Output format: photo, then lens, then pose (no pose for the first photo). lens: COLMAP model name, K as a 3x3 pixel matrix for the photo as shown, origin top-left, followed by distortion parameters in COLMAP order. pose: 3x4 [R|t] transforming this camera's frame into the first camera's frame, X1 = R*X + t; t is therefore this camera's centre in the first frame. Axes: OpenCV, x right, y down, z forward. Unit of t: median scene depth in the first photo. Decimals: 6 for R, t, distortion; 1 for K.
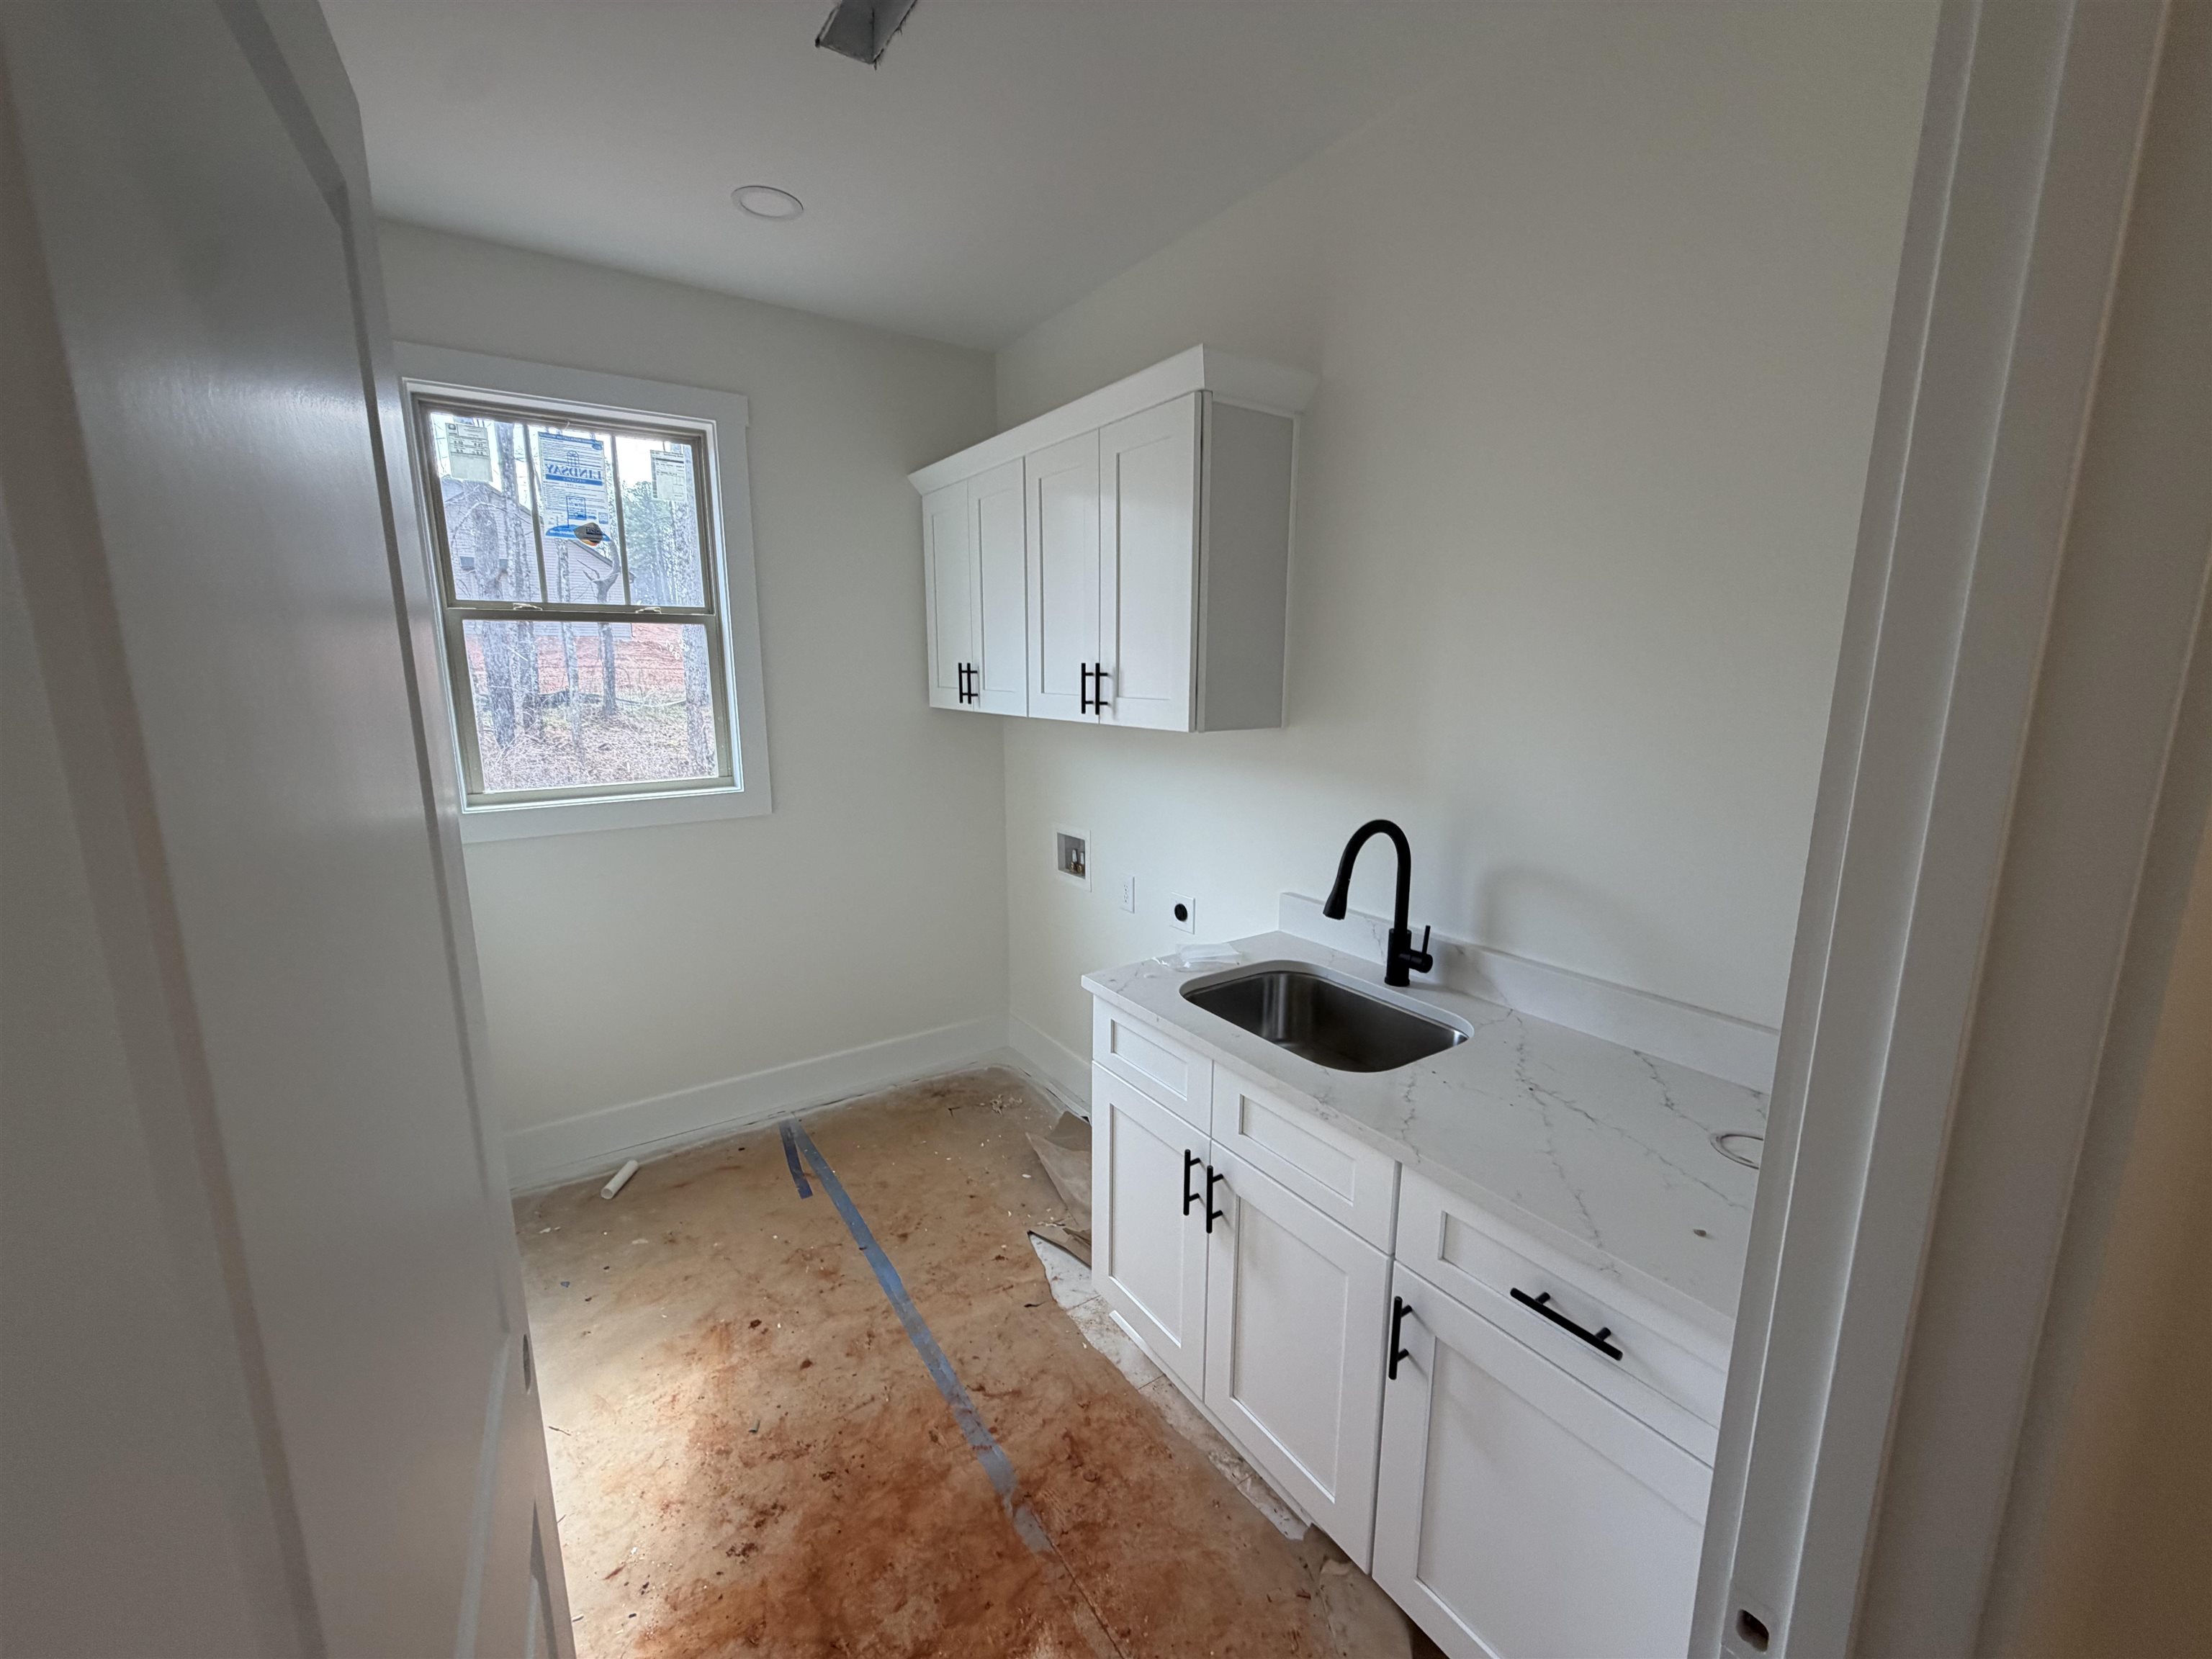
lens RADIAL K [[879.4, 0, 1111.9], [0, 879.4, 831.7], [0, 0, 1]] dist [-0.000770, -0.000113]
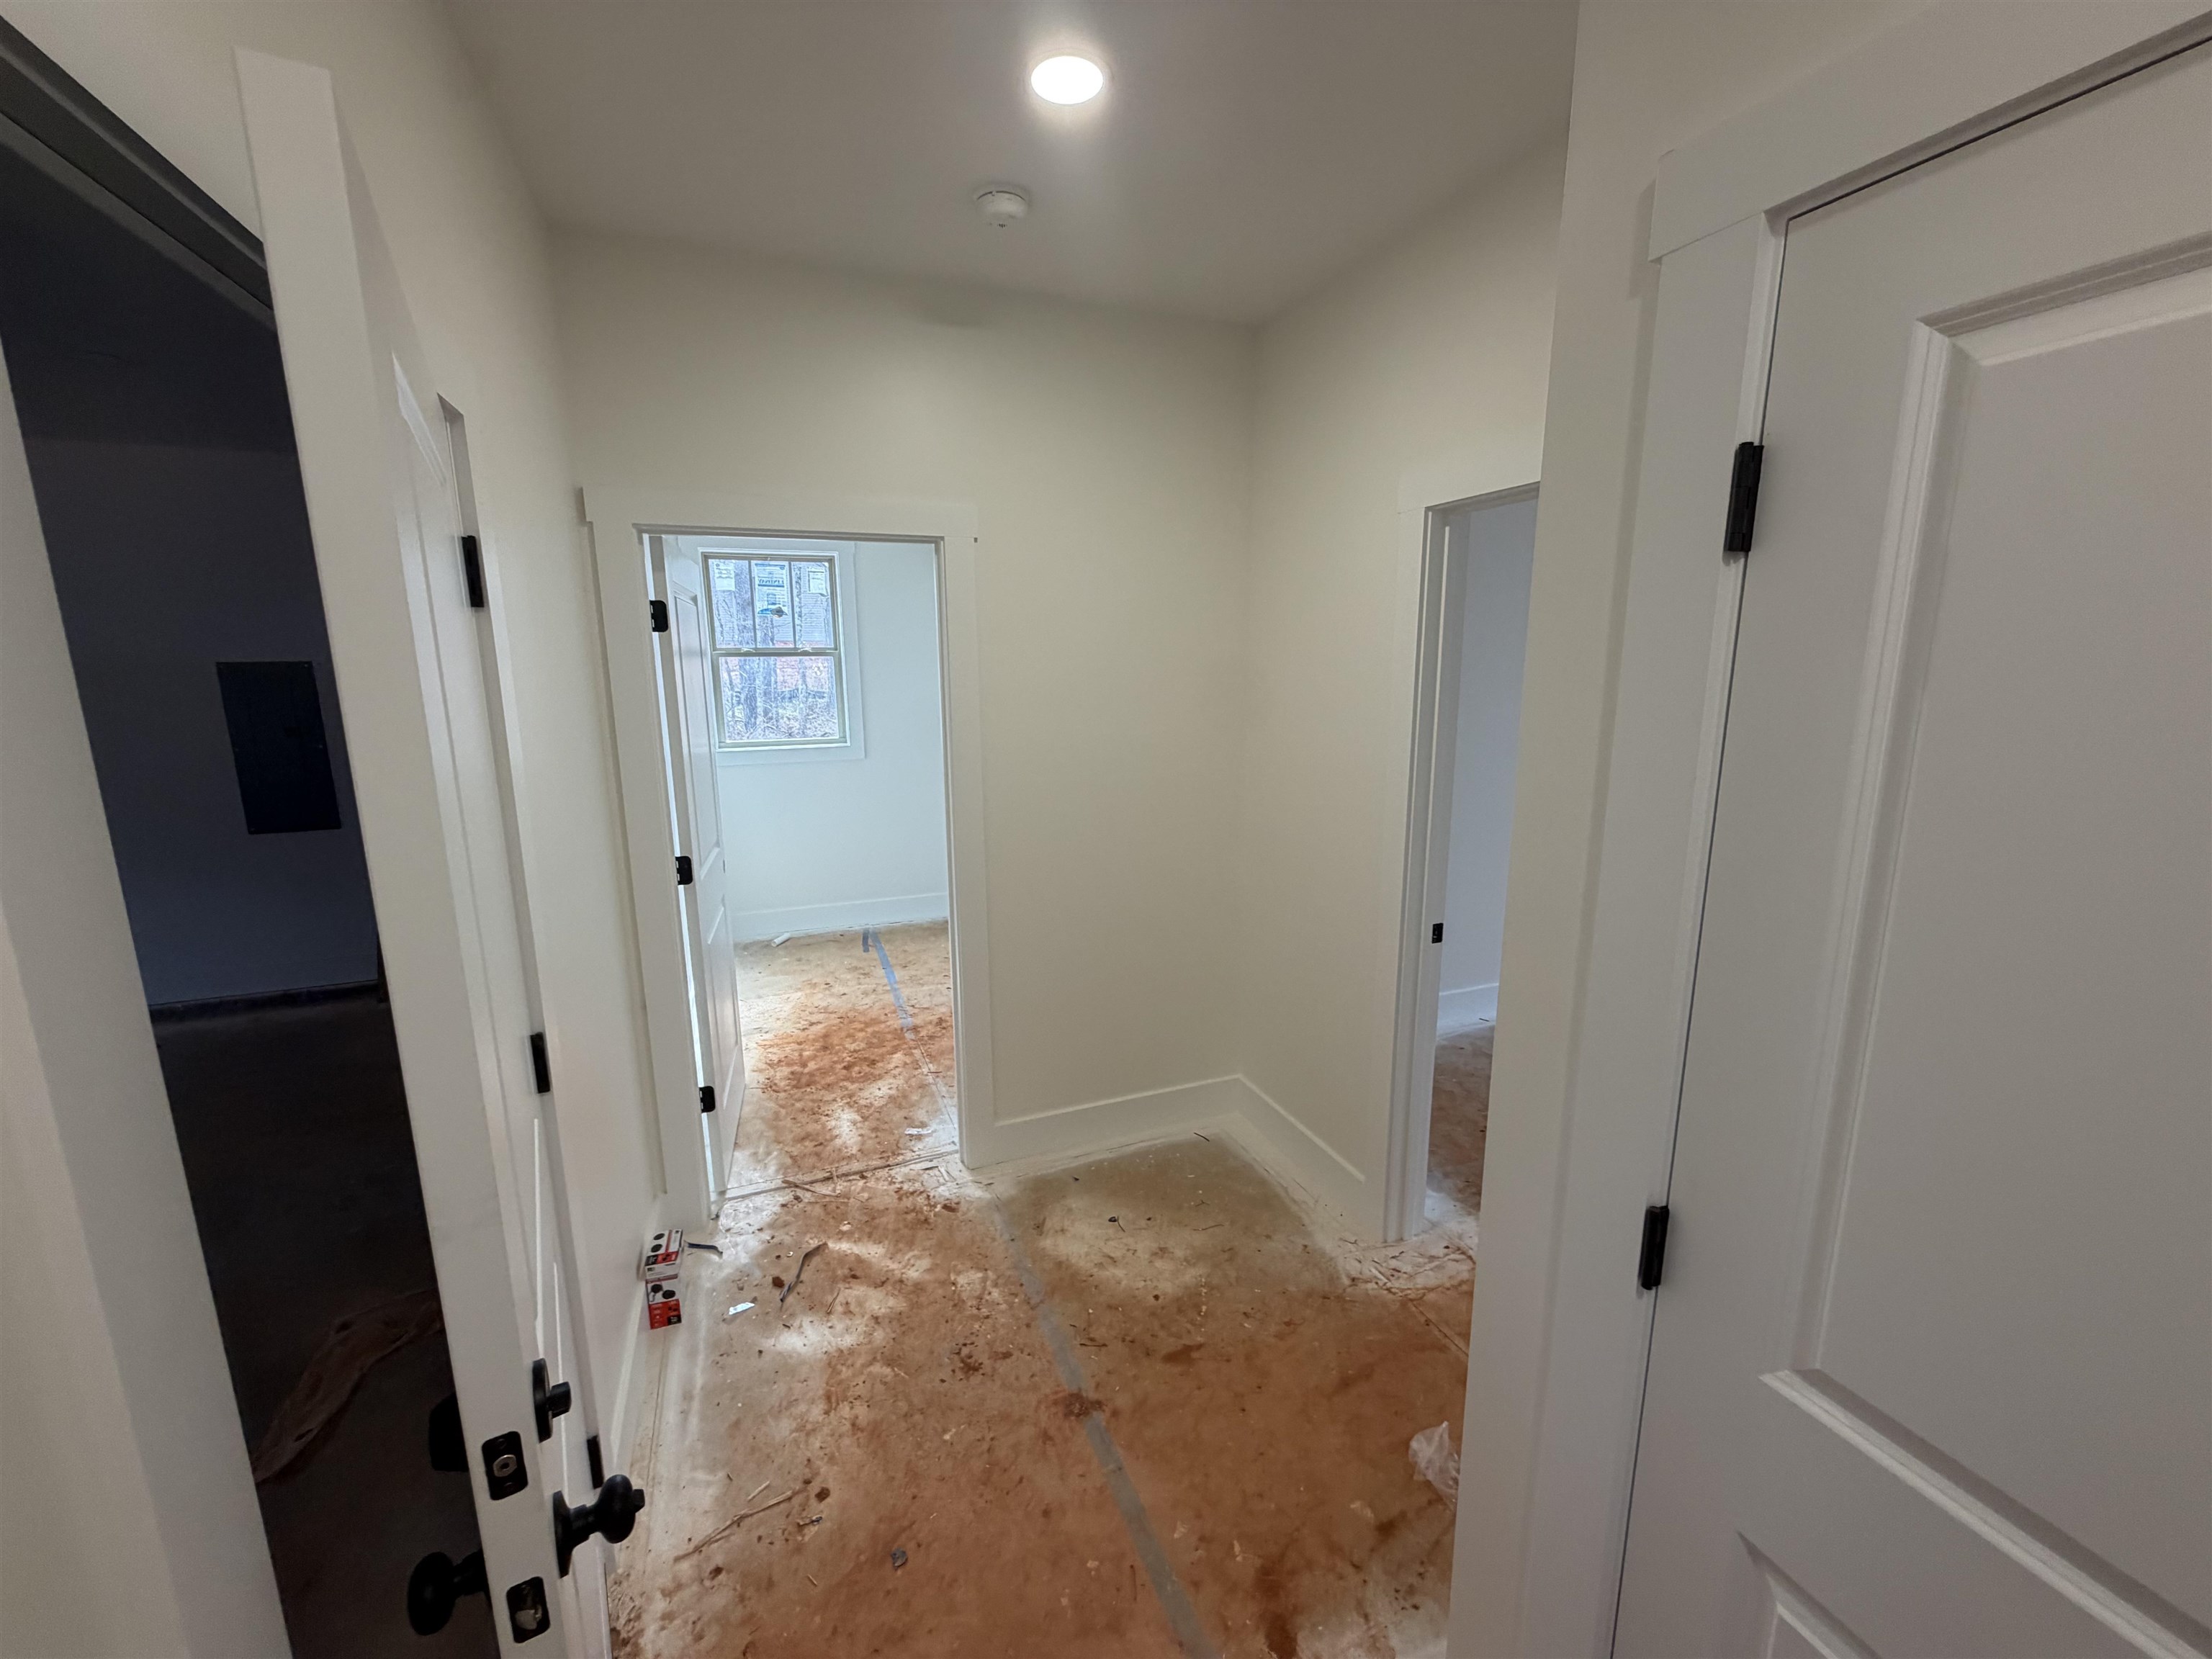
lens RADIAL K [[879.4, 0, 1103.8], [0, 879.4, 823.3], [0, 0, 1]] dist [-0.000770, -0.000113]
pose [[0.974591, 0.029232, -0.222076, 0.600384], [-0.029832, 0.999555, 0.000655, 0.115724], [0.221996, 0.005987, 0.975029, -0.796416]]
